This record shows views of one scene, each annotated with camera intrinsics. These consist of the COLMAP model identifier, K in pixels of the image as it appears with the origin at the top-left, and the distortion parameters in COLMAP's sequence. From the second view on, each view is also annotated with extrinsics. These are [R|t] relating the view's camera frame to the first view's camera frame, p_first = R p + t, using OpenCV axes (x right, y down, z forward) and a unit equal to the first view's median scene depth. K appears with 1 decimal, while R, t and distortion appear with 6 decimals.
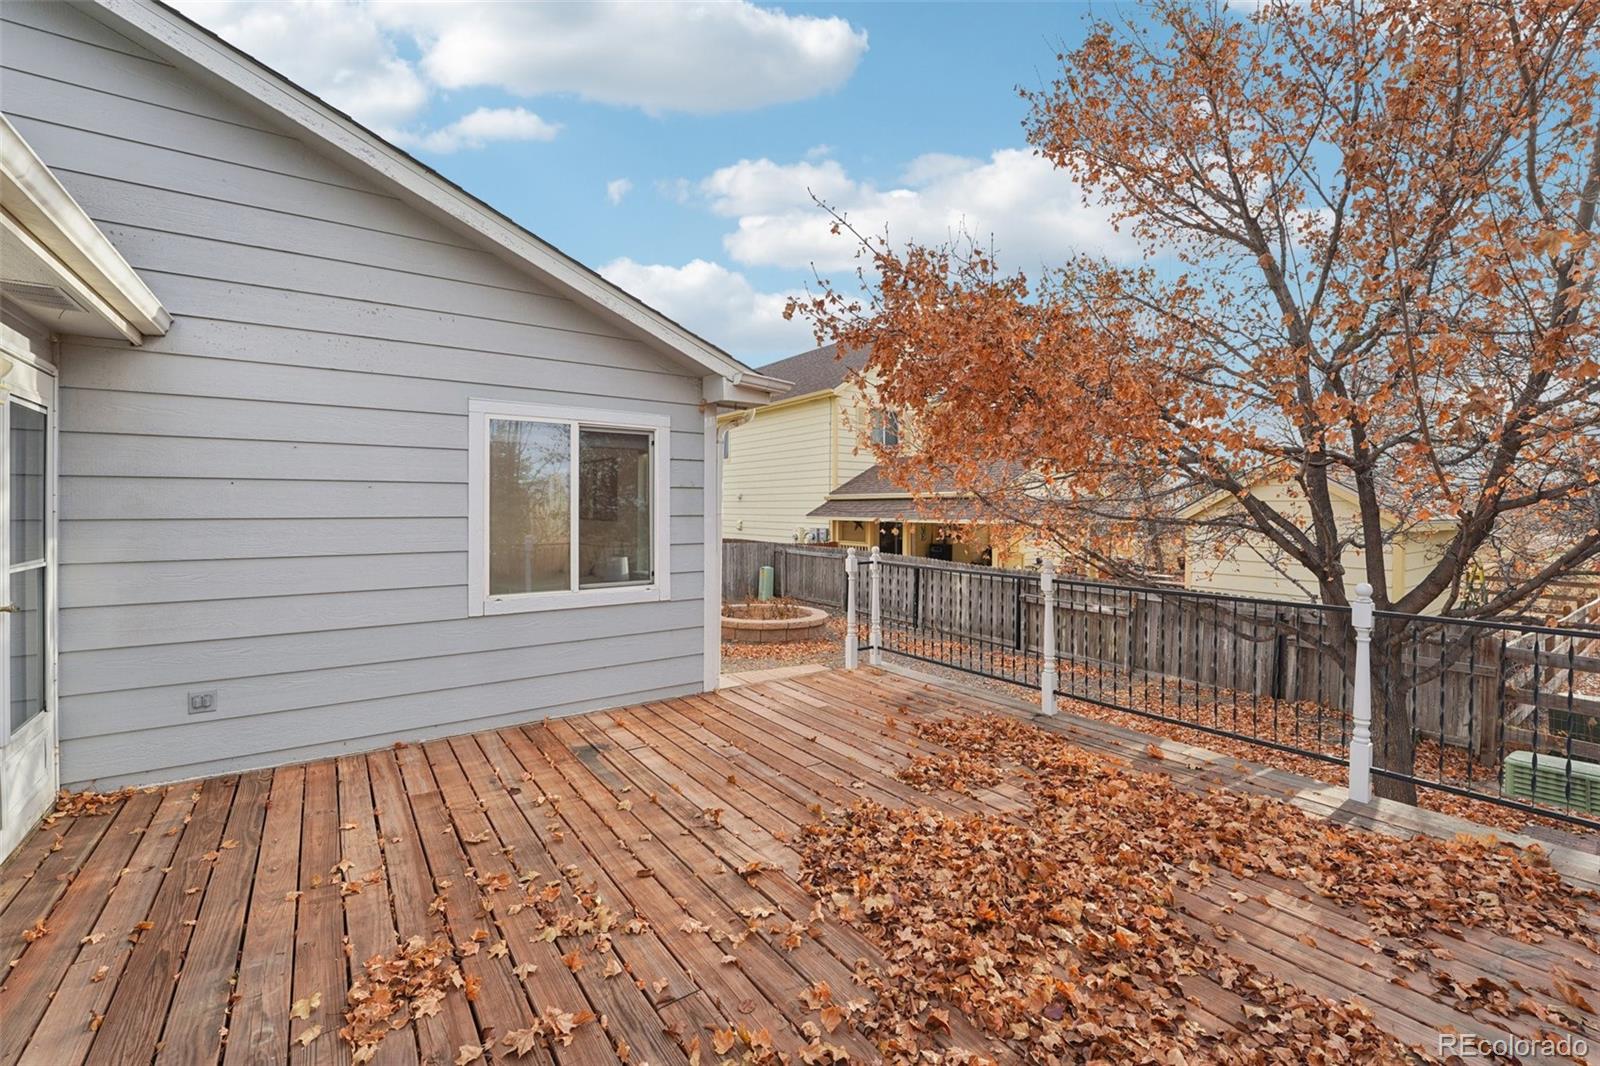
lens RADIAL K [[647.9, 0, 797.3], [0, 647.9, 505.0], [0, 0, 1]] dist [-0.027670, 0.000019]
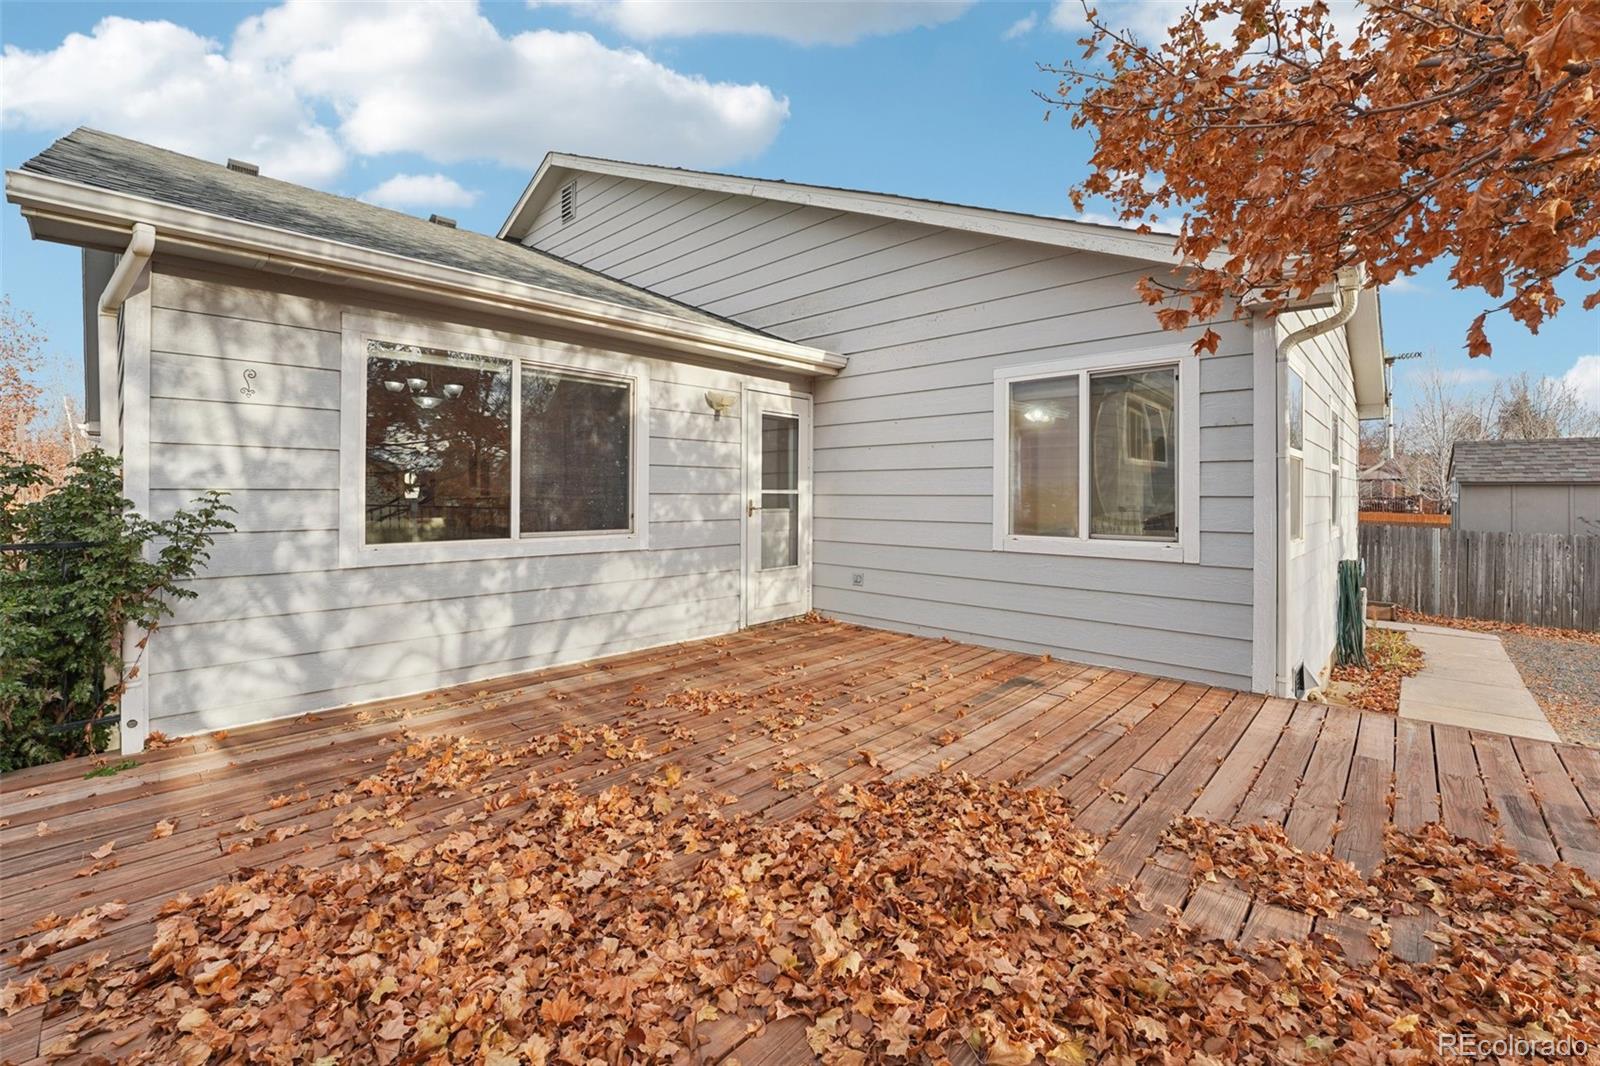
lens RADIAL K [[662.5, 0, 801.4], [0, 662.5, 493.7], [0, 0, 1]] dist [-0.056516, 0.000149]
pose [[0.190121, -0.003707, -0.981754, 0.719681], [0.002848, 0.999991, -0.003224, 0.081754], [0.981757, -0.002183, 0.190130, 0.477633]]
